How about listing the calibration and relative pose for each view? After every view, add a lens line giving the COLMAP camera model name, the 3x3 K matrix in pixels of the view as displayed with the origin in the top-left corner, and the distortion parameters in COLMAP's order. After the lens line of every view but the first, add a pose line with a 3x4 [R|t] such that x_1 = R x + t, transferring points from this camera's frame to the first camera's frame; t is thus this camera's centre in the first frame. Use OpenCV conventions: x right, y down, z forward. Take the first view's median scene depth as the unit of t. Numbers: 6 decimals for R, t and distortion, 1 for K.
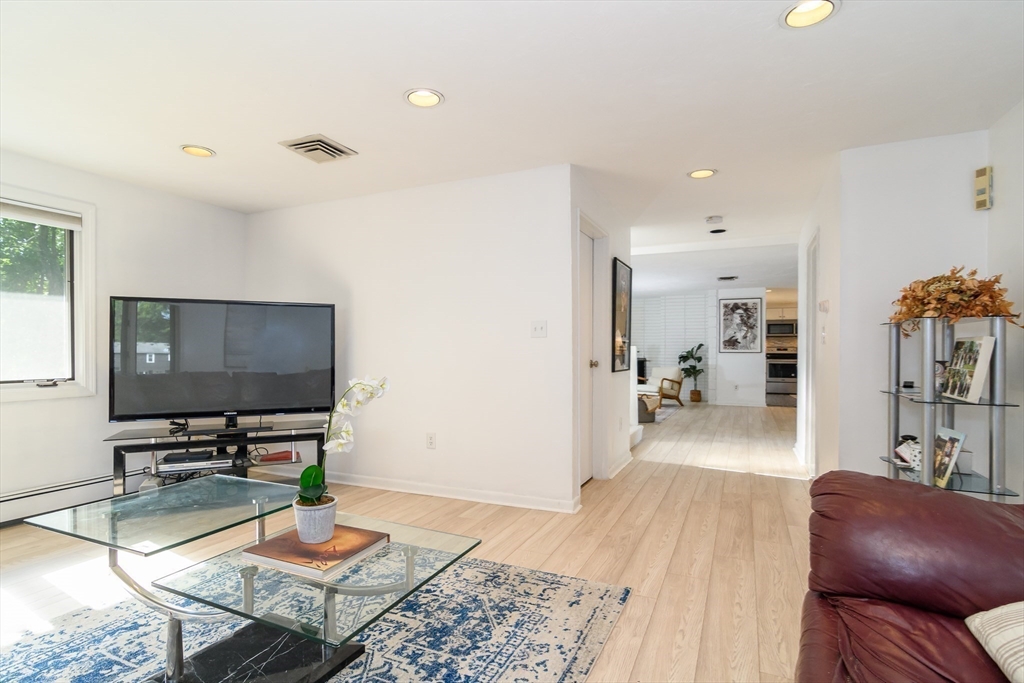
lens RADIAL K [[494.4, 0, 512.0], [0, 494.4, 346.0], [0, 0, 1]] dist [0.014875, 0.000616]
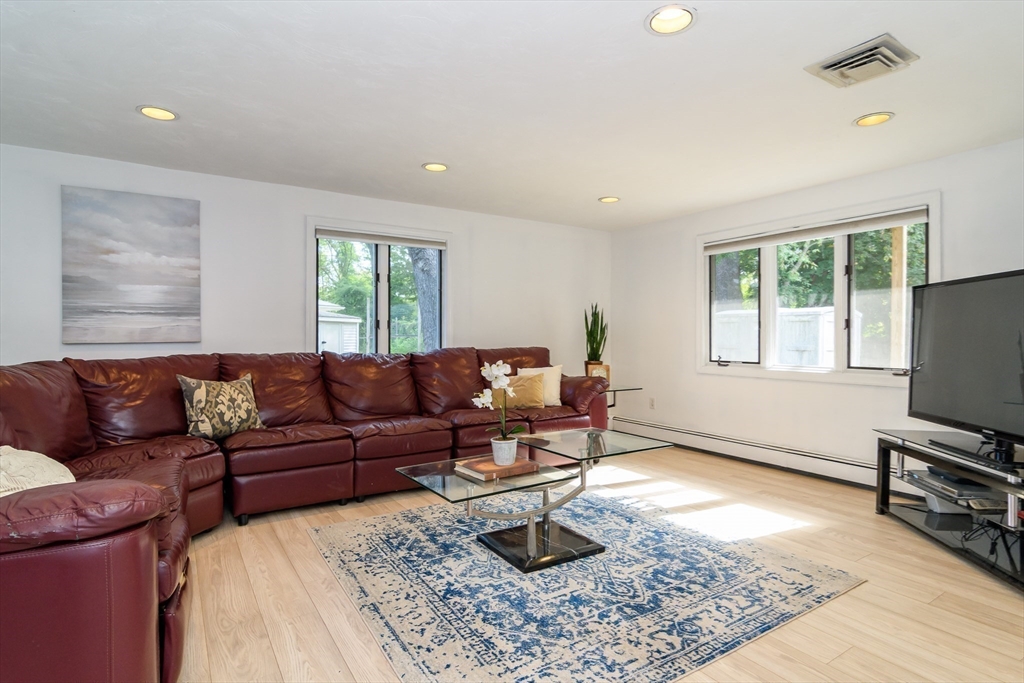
lens RADIAL K [[530.0, 0, 507.6], [0, 530.0, 342.1], [0, 0, 1]] dist [-0.000141, 0.000111]
pose [[-0.527499, 0.004009, -0.849546, 0.813065], [0.000526, 0.999990, 0.004393, 0.007117], [0.849555, 0.001871, -0.527496, 1.536237]]
